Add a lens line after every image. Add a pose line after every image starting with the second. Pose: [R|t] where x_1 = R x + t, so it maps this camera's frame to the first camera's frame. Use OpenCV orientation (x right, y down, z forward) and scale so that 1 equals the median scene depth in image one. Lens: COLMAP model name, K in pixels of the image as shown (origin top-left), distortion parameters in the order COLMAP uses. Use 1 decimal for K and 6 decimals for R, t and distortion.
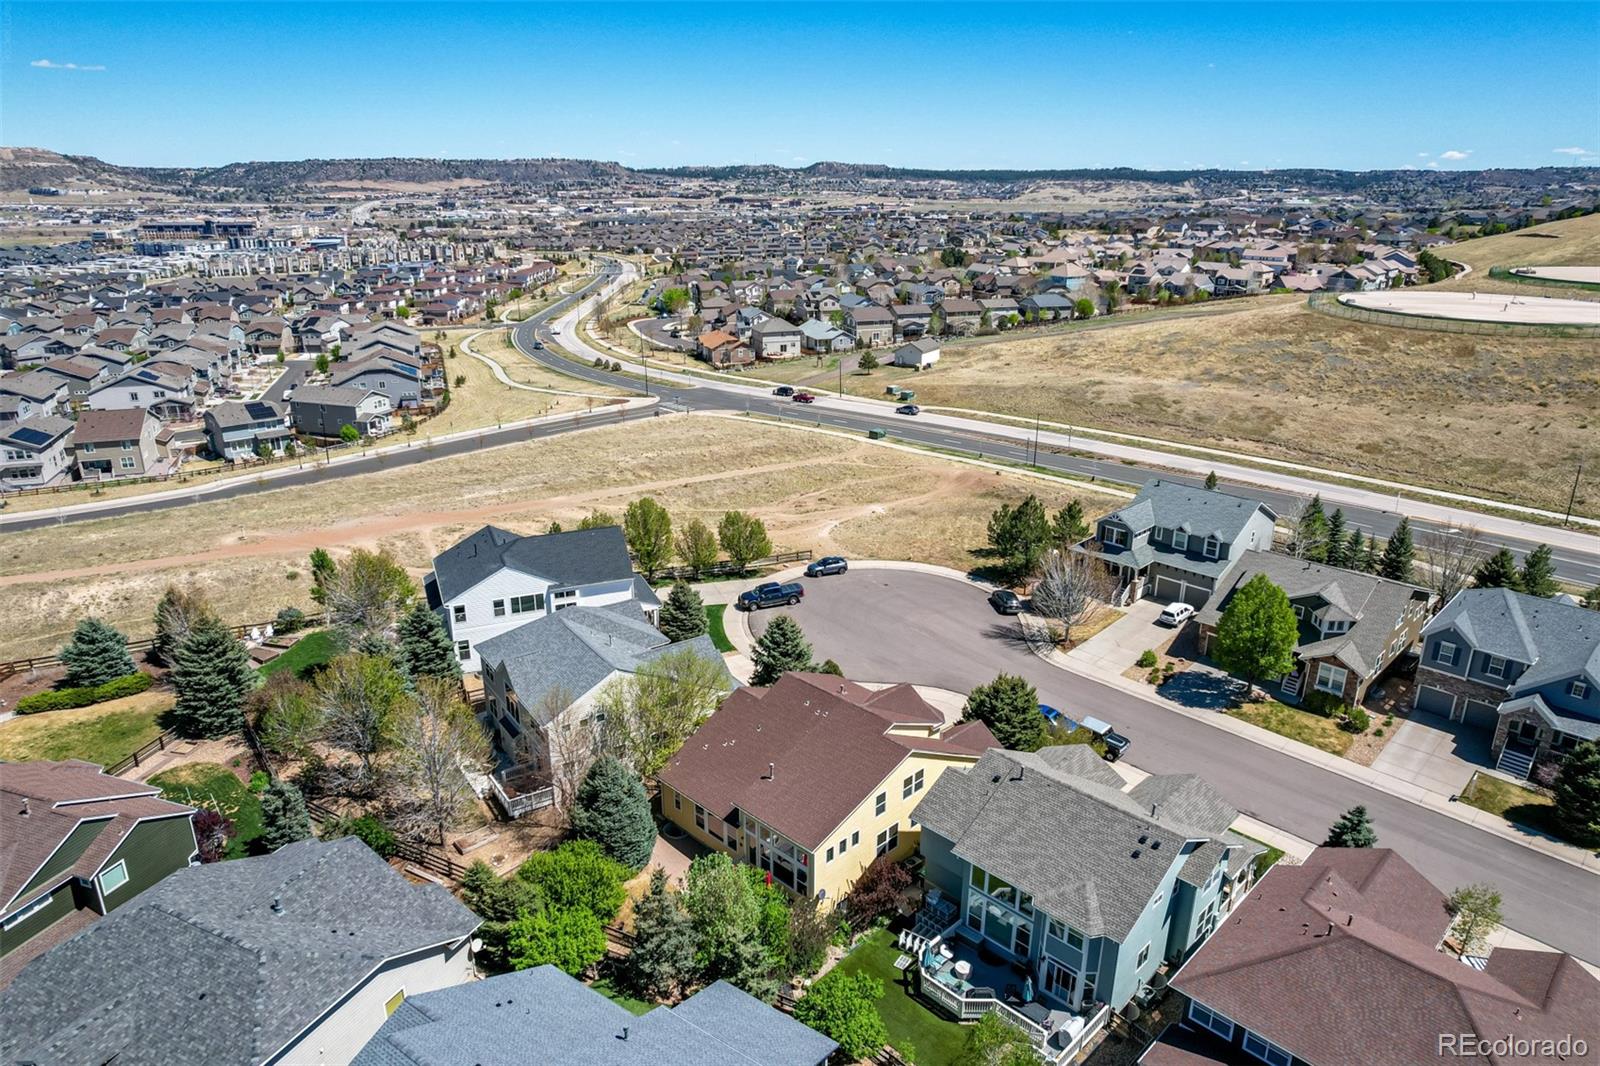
lens RADIAL K [[1022.4, 0, 810.6], [0, 1022.4, 529.2], [0, 0, 1]] dist [-0.071024, 0.058188]
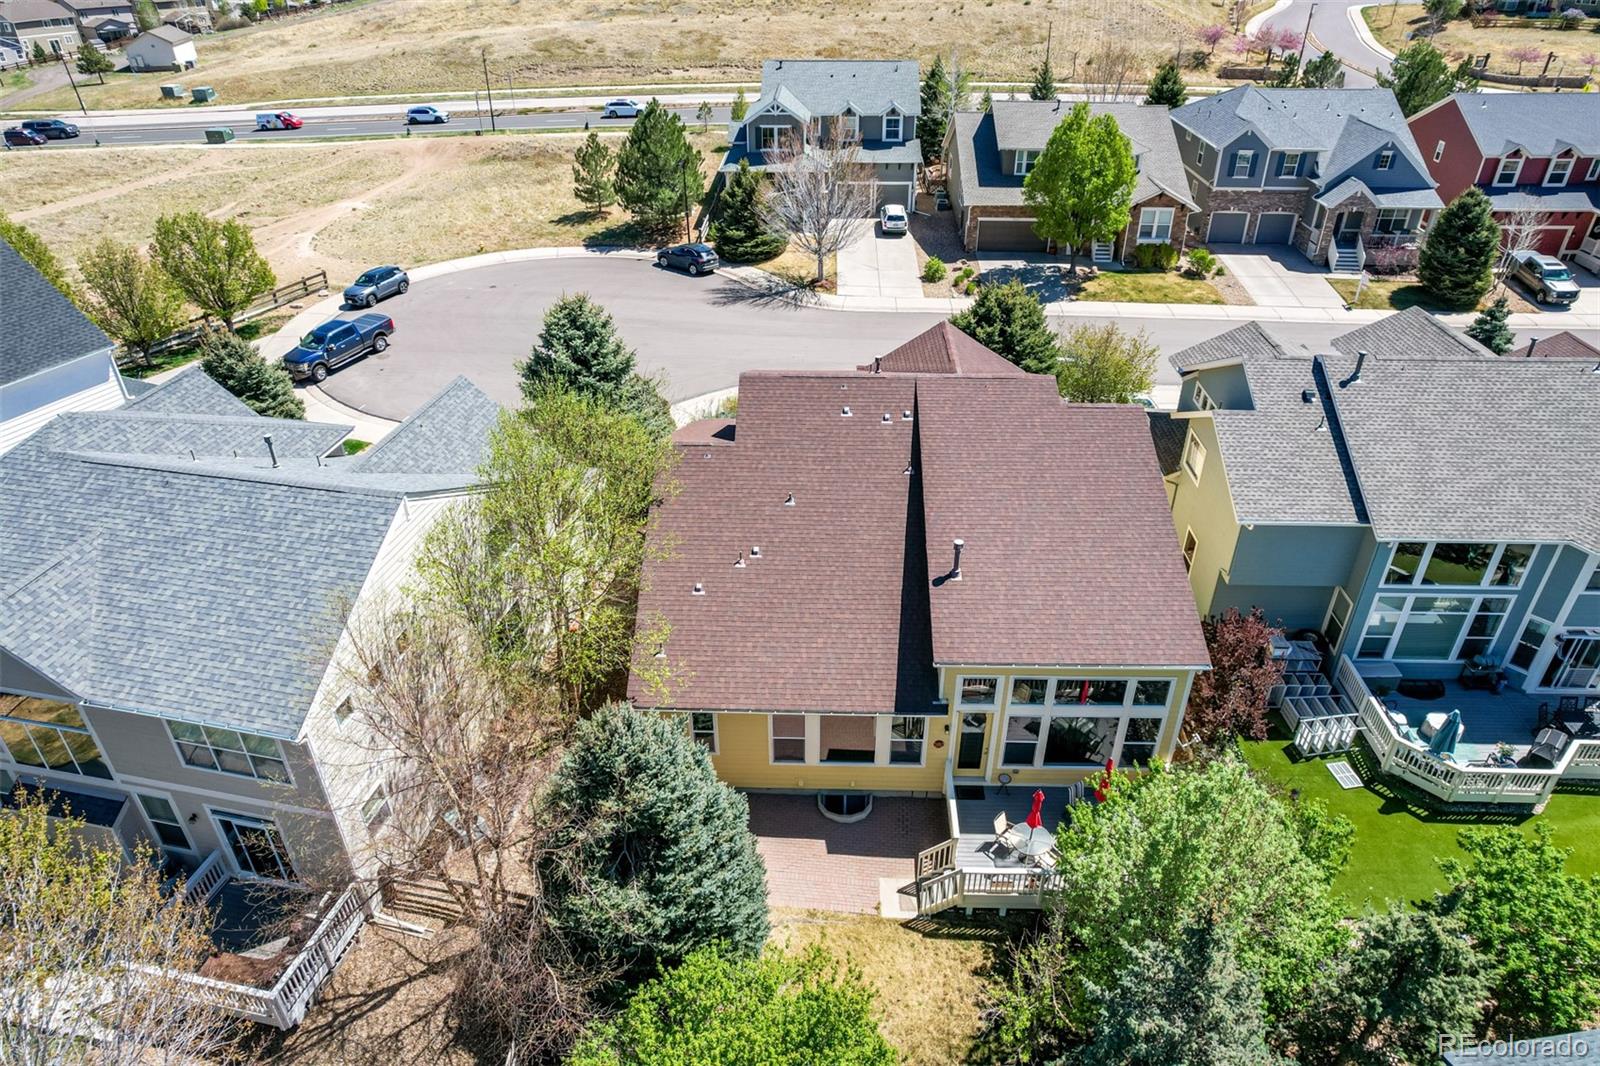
lens RADIAL K [[1022.4, 0, 803.4], [0, 1022.4, 526.4], [0, 0, 1]] dist [-0.071024, 0.058188]
pose [[0.733381, -0.369995, 0.570312, -0.197177], [0.231839, 0.924749, 0.301811, 0.050259], [-0.639064, -0.089122, 0.763973, 0.438128]]
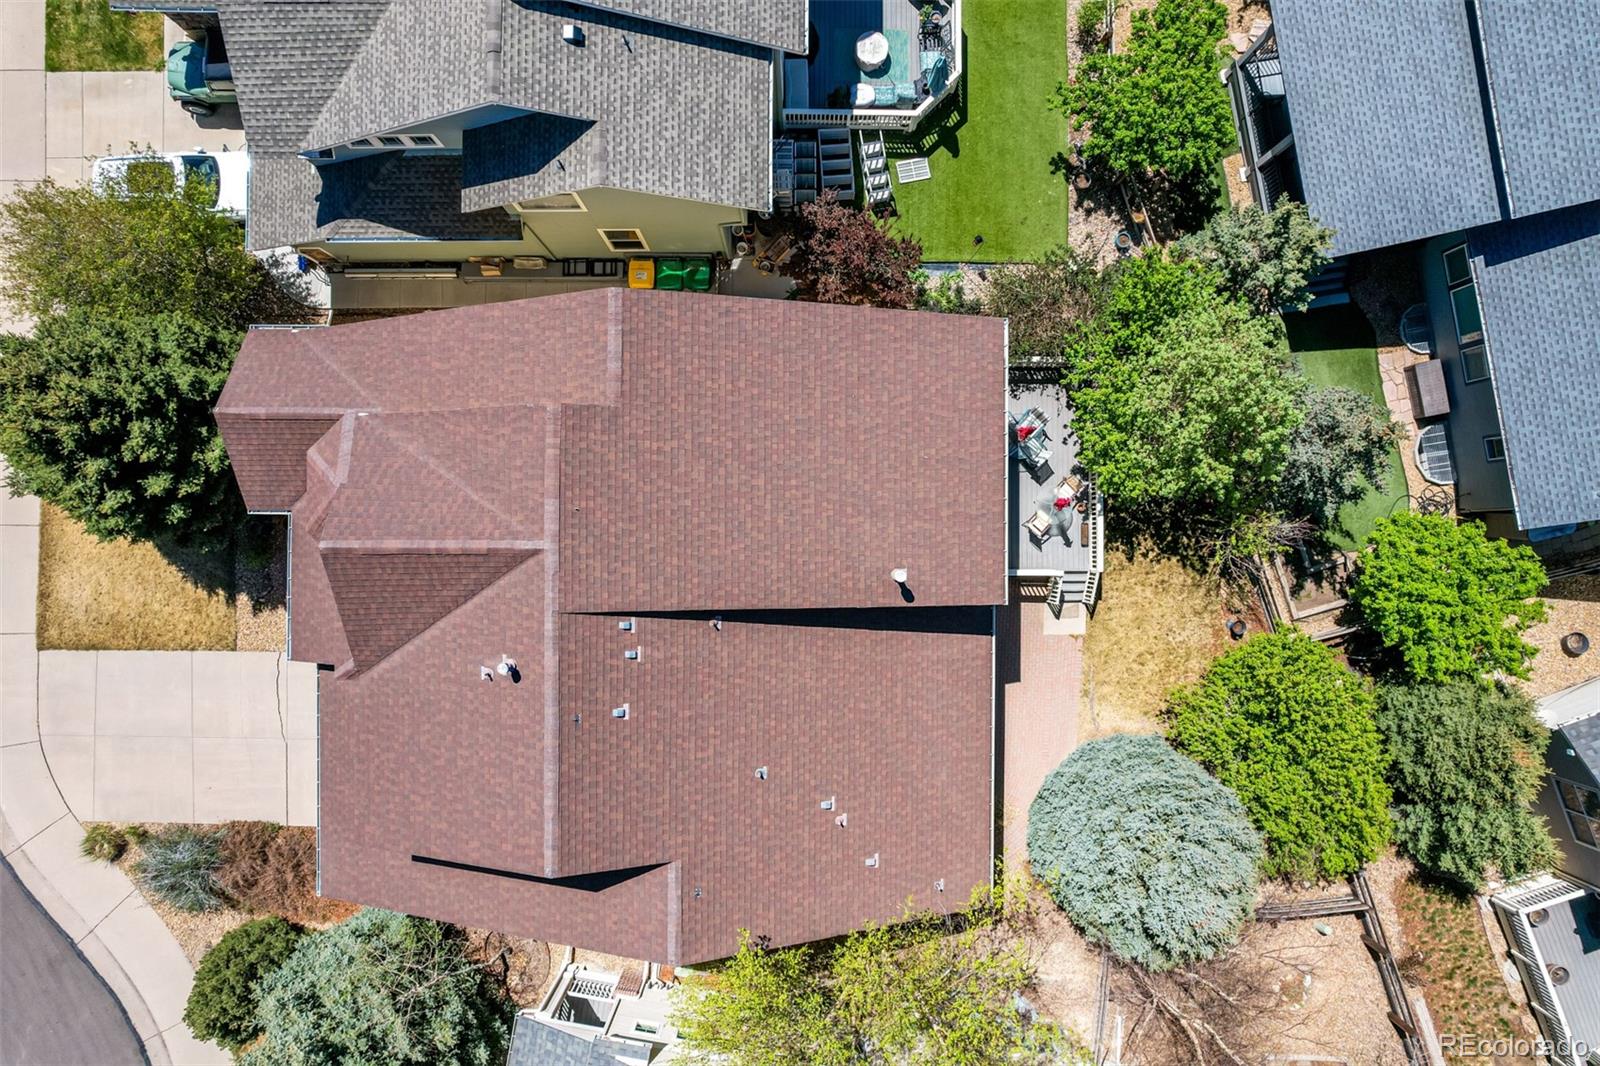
lens RADIAL K [[1022.4, 0, 800.8], [0, 1022.4, 535.9], [0, 0, 1]] dist [-0.071024, 0.058188]
pose [[-0.699049, -0.715052, -0.005587, -0.000727], [0.229374, -0.231628, 0.945376, -0.069631], [-0.677287, 0.659583, 0.325934, 0.546531]]
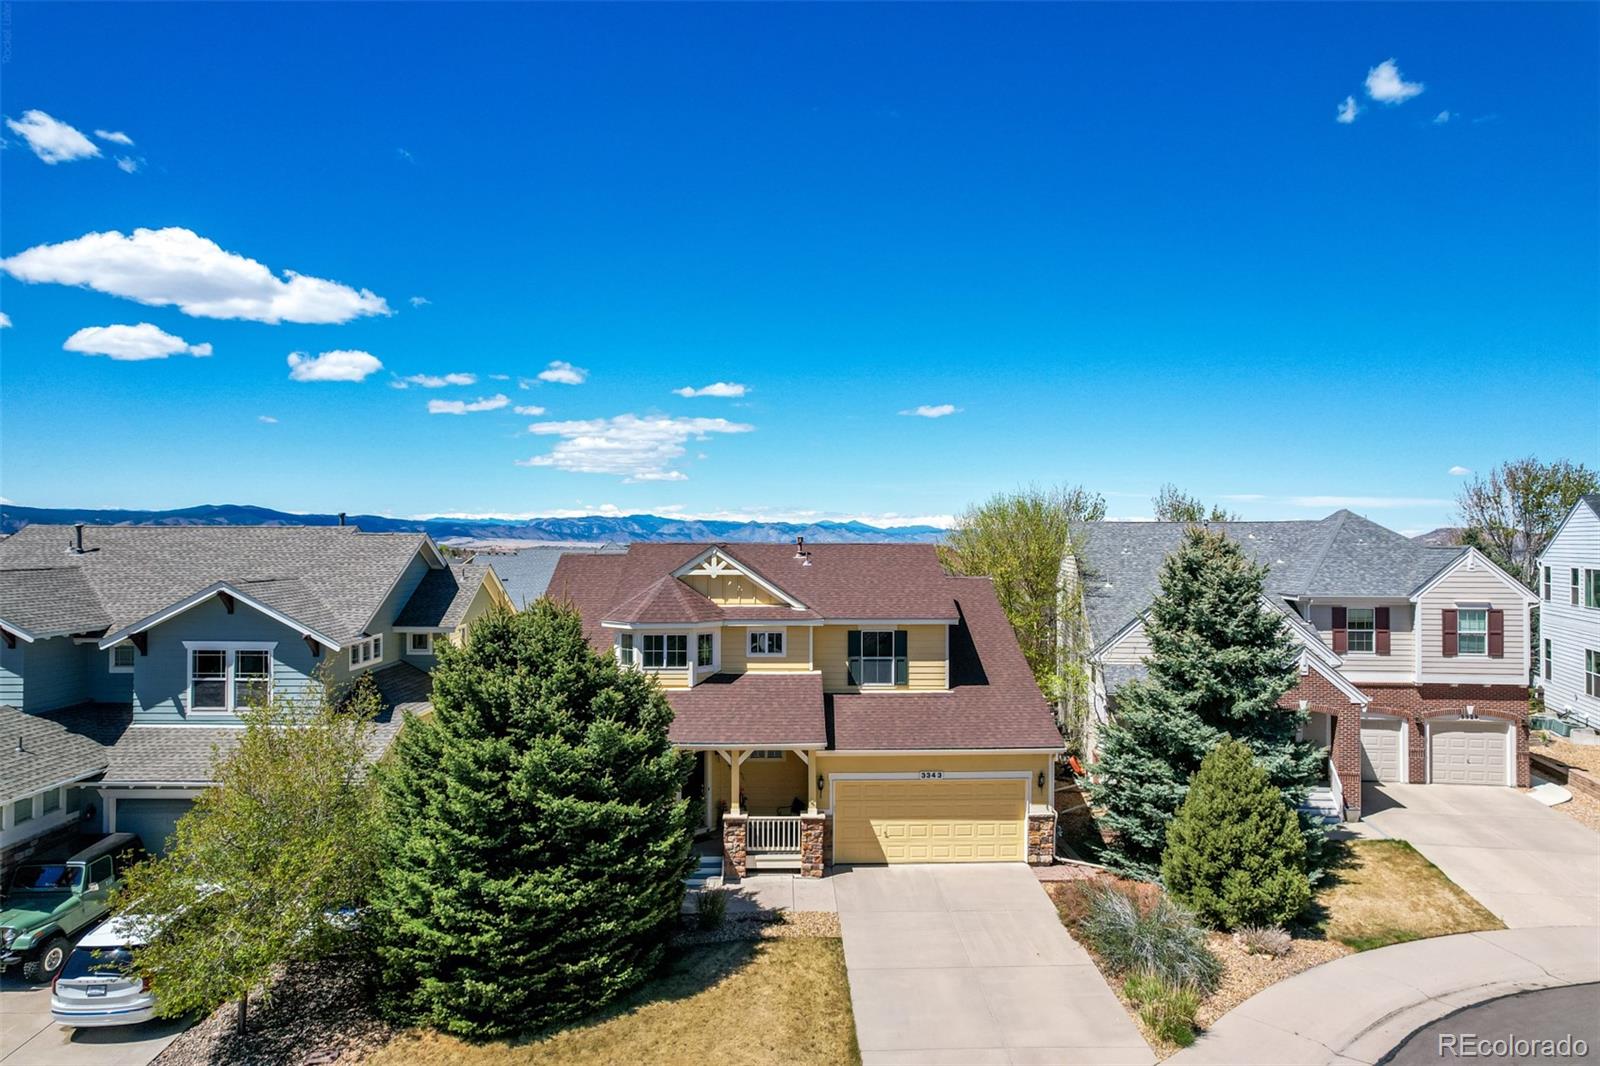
lens RADIAL K [[1022.4, 0, 800.5], [0, 1022.4, 525.3], [0, 0, 1]] dist [-0.071024, 0.058188]
pose [[-0.696030, -0.020133, -0.717730, 0.244718], [-0.245114, 0.946219, 0.211160, 0.031967], [0.674879, 0.322900, -0.663532, 0.875484]]
